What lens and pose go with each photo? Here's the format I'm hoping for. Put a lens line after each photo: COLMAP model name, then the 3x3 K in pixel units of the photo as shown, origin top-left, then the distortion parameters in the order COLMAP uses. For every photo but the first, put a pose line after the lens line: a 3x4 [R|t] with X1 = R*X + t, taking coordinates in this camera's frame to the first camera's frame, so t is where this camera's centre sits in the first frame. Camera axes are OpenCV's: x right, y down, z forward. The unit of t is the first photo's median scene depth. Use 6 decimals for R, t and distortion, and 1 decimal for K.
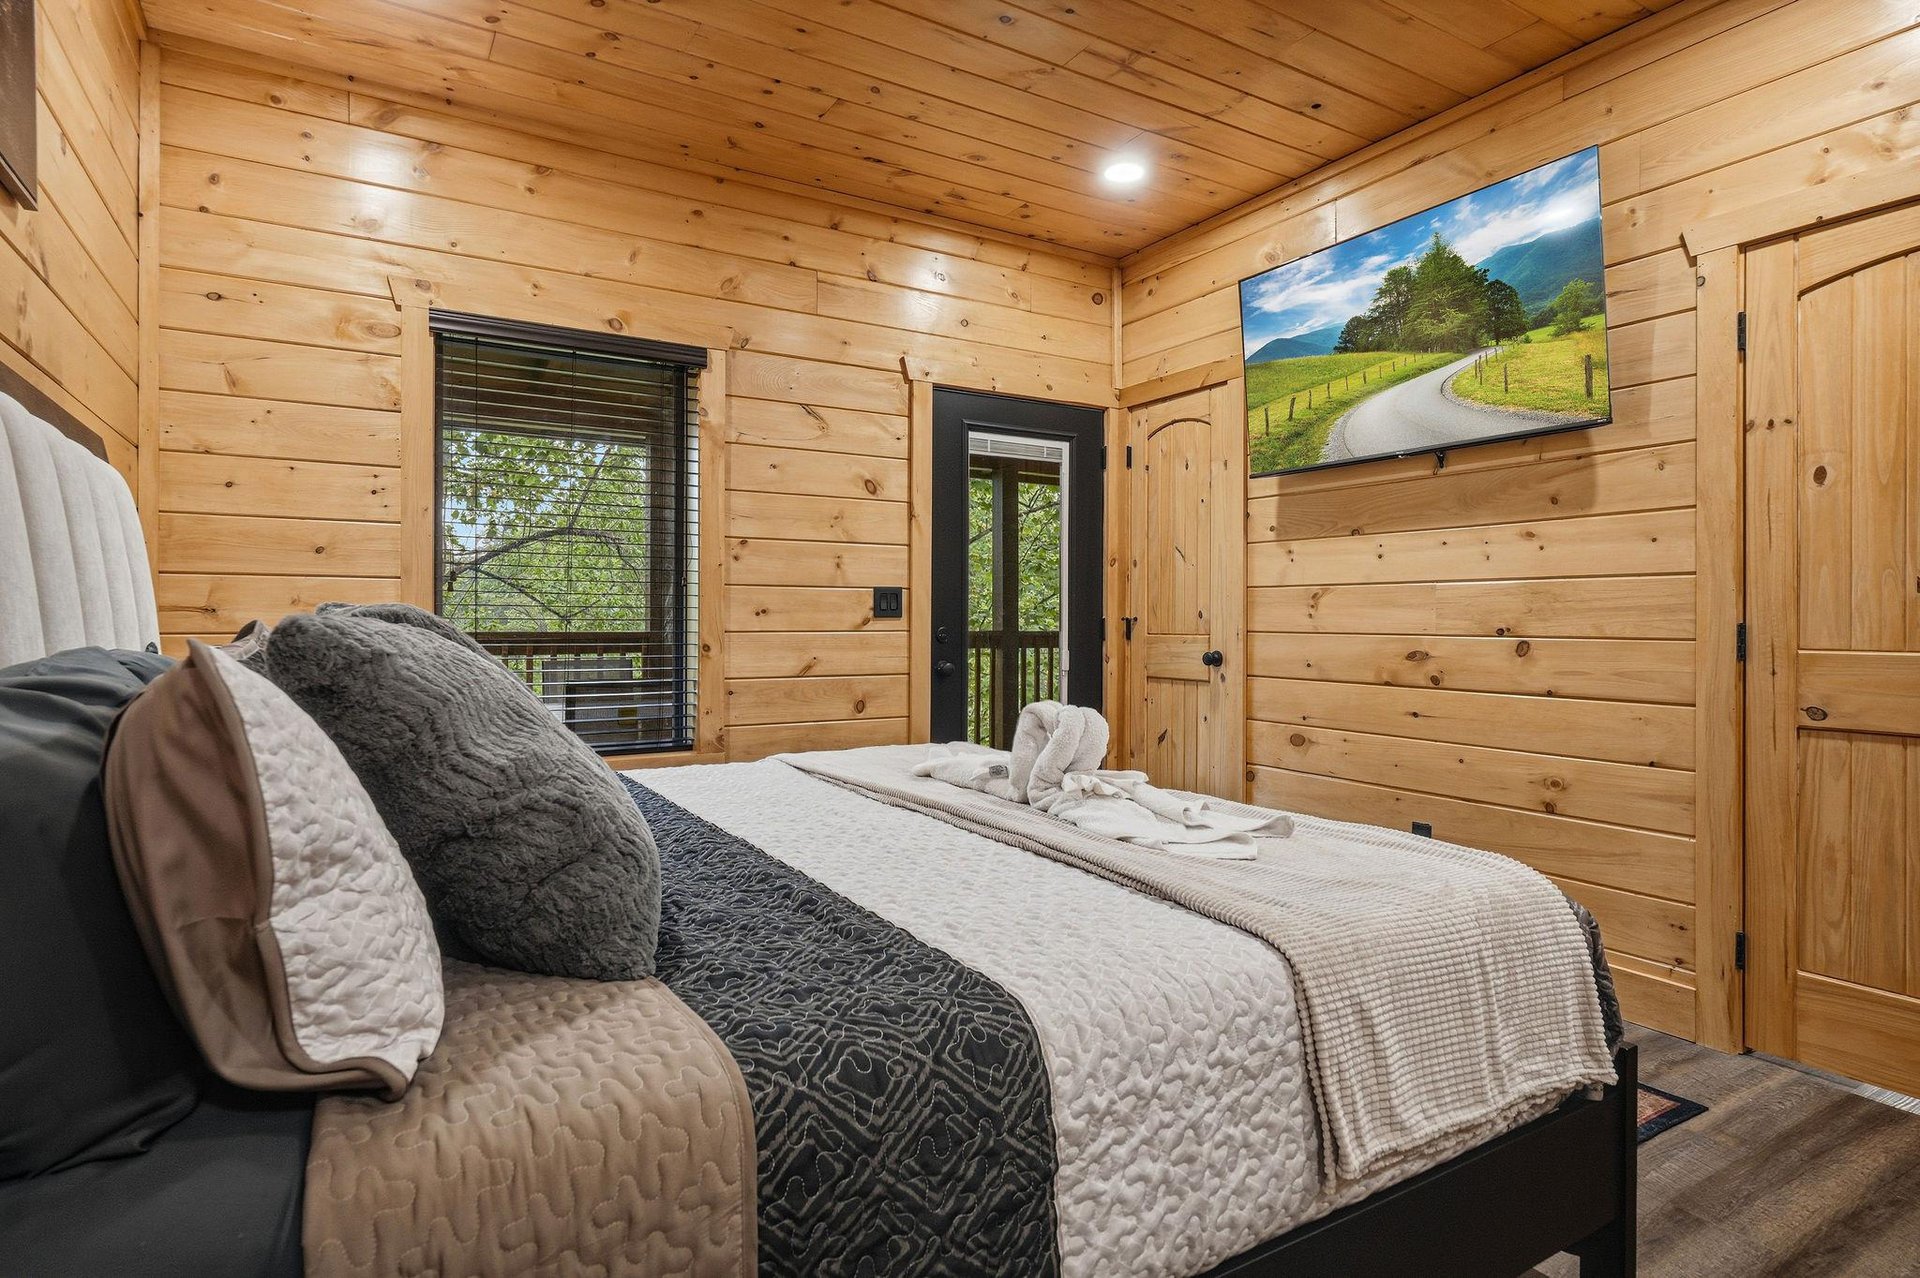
lens RADIAL K [[1018.7, 0, 965.8], [0, 1018.7, 635.9], [0, 0, 1]] dist [0.008077, 0.000481]
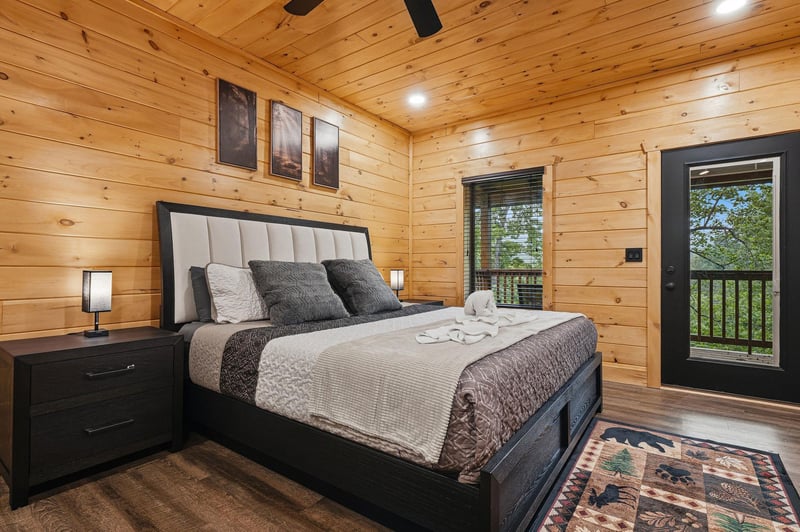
lens RADIAL K [[363.9, 0, 399.5], [0, 363.9, 270.3], [0, 0, 1]] dist [-0.000196, 0.000040]
pose [[0.422837, 0.002067, -0.906204, 0.467416], [-0.016527, 0.999849, -0.005432, 0.014375], [0.906055, 0.017274, 0.422807, 0.219718]]
